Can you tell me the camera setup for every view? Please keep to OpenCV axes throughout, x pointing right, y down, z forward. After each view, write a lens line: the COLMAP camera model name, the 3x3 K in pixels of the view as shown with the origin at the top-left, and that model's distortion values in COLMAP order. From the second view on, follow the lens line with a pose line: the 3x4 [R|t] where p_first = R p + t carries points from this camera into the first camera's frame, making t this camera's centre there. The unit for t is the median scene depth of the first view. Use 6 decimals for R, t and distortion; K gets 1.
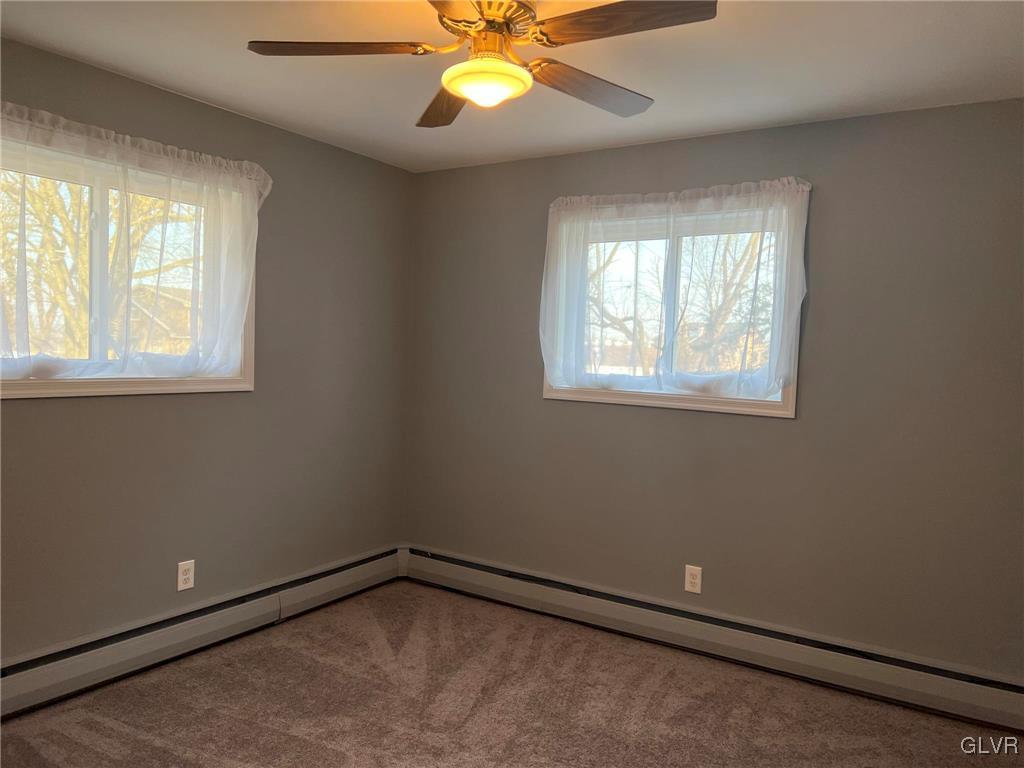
lens RADIAL K [[764.0, 0, 514.2], [0, 764.0, 388.0], [0, 0, 1]] dist [0.043857, -0.039958]
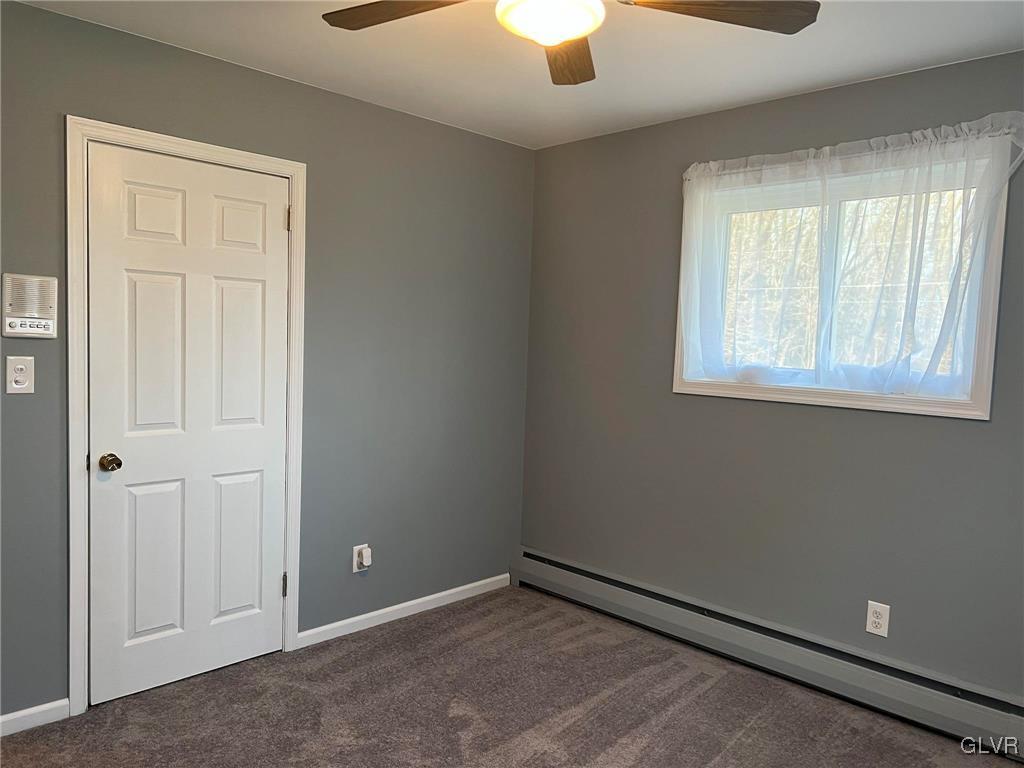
lens RADIAL K [[764.0, 0, 517.1], [0, 764.0, 386.1], [0, 0, 1]] dist [0.043857, -0.039958]
pose [[-0.214377, 0.033938, -0.976161, 0.565147], [-0.082957, 0.995153, 0.052816, -0.037156], [0.973222, 0.092302, -0.210522, 0.837739]]
